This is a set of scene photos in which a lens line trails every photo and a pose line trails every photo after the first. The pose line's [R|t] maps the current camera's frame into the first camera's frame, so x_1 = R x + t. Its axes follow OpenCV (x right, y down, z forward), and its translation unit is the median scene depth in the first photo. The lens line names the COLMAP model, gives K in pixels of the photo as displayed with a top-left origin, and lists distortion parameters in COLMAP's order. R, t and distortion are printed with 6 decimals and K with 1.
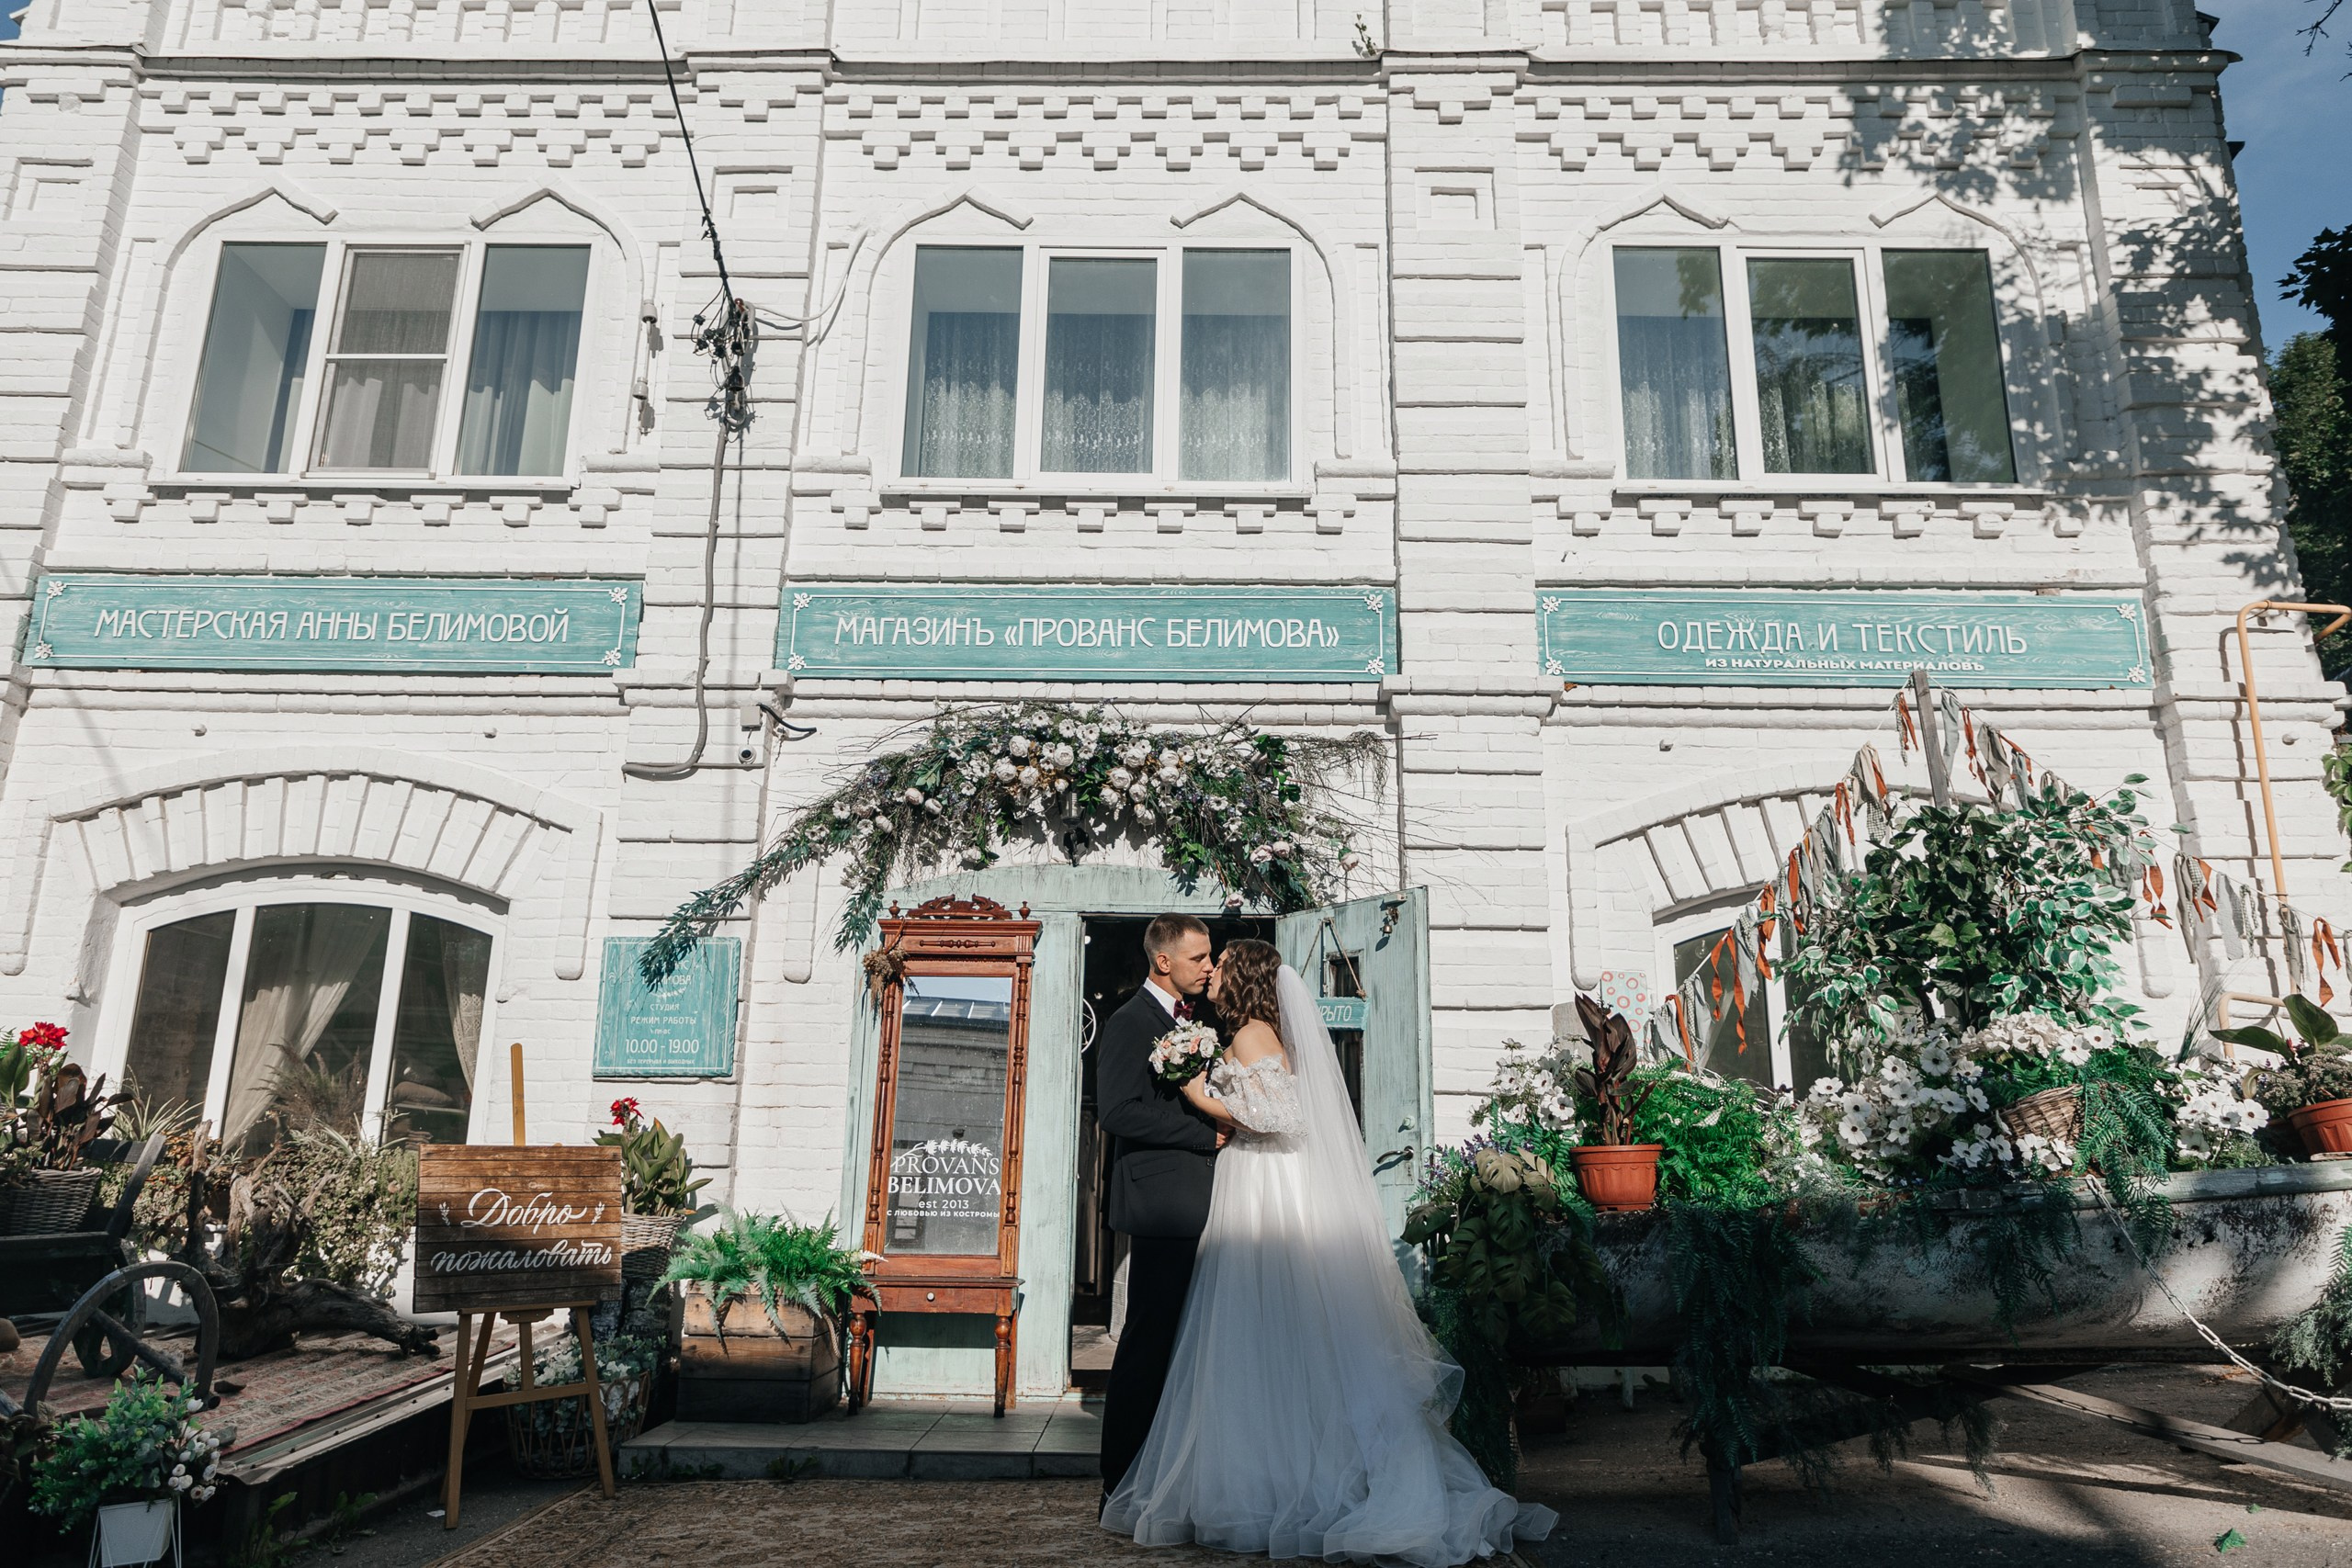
lens RADIAL K [[1577.3, 0, 1175.4], [0, 1577.3, 785.9], [0, 0, 1]] dist [-0.006016, 0.005035]
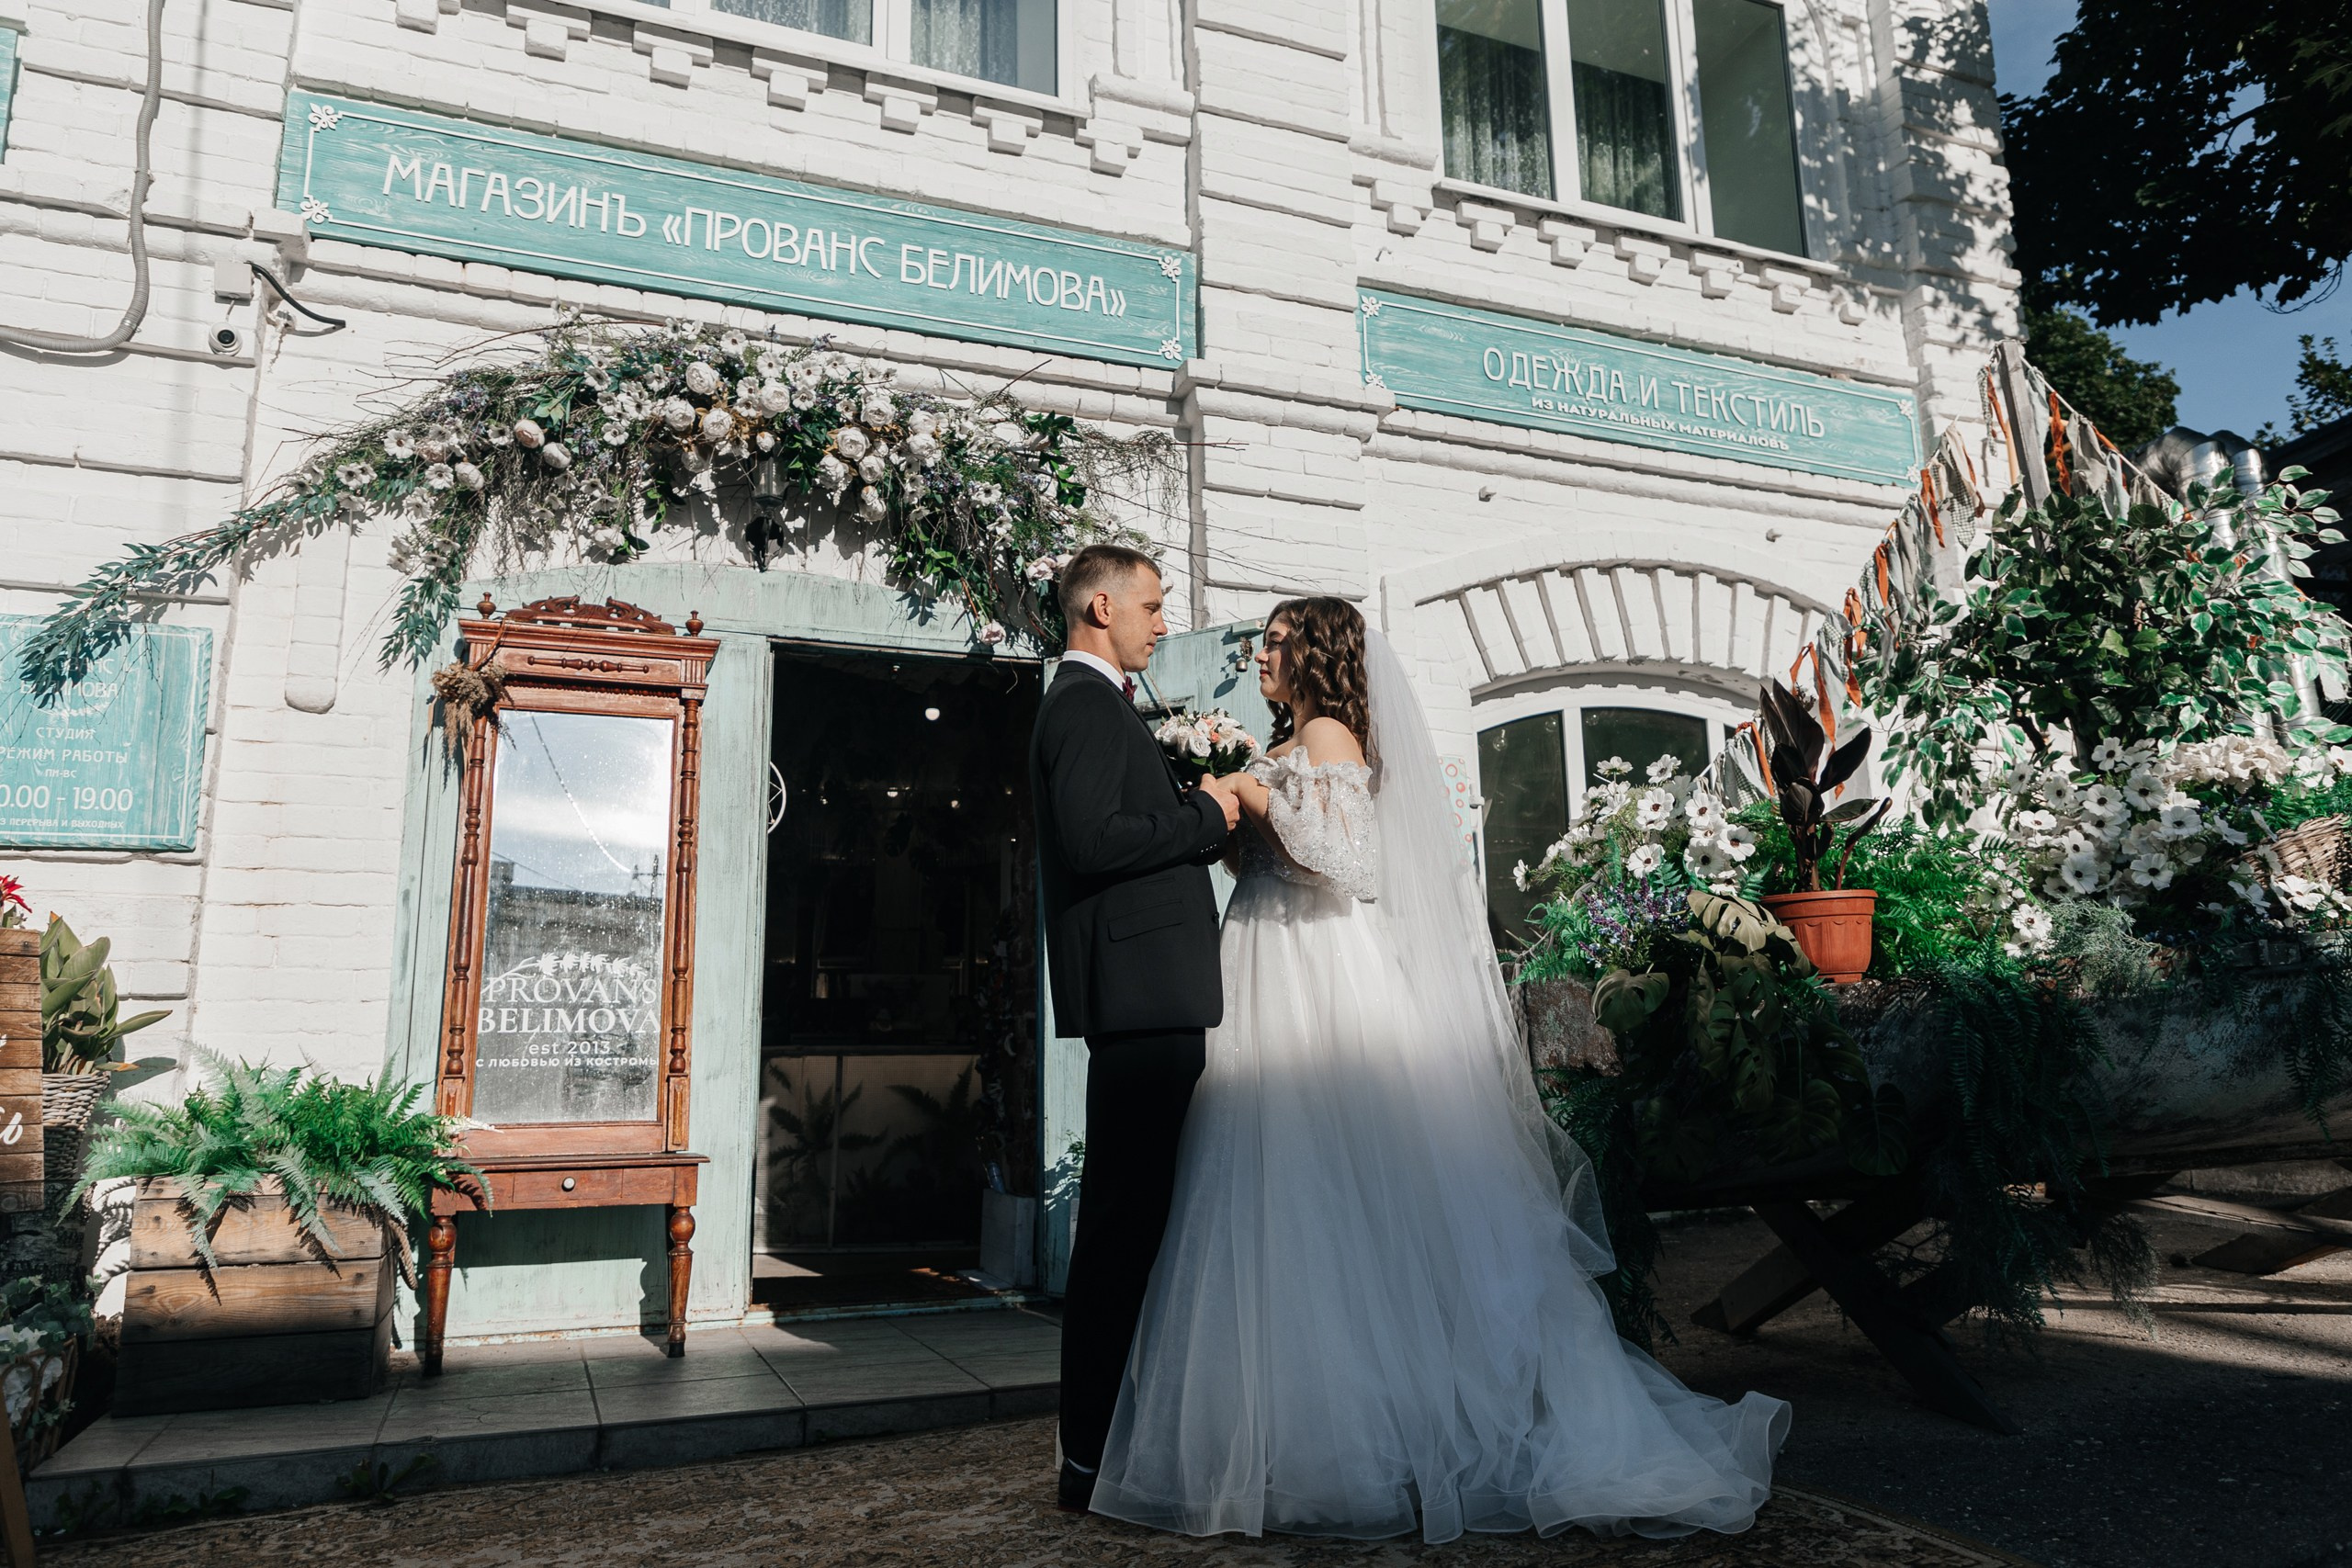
lens RADIAL K [[1577.3, 0, 1180.5], [0, 1577.3, 782.0], [0, 0, 1]] dist [-0.006016, 0.005035]
pose [[0.923337, 0.041595, 0.381732, -0.154706], [-0.064066, 0.996869, 0.046340, 0.099508], [-0.378609, -0.067243, 0.923111, 0.279553]]
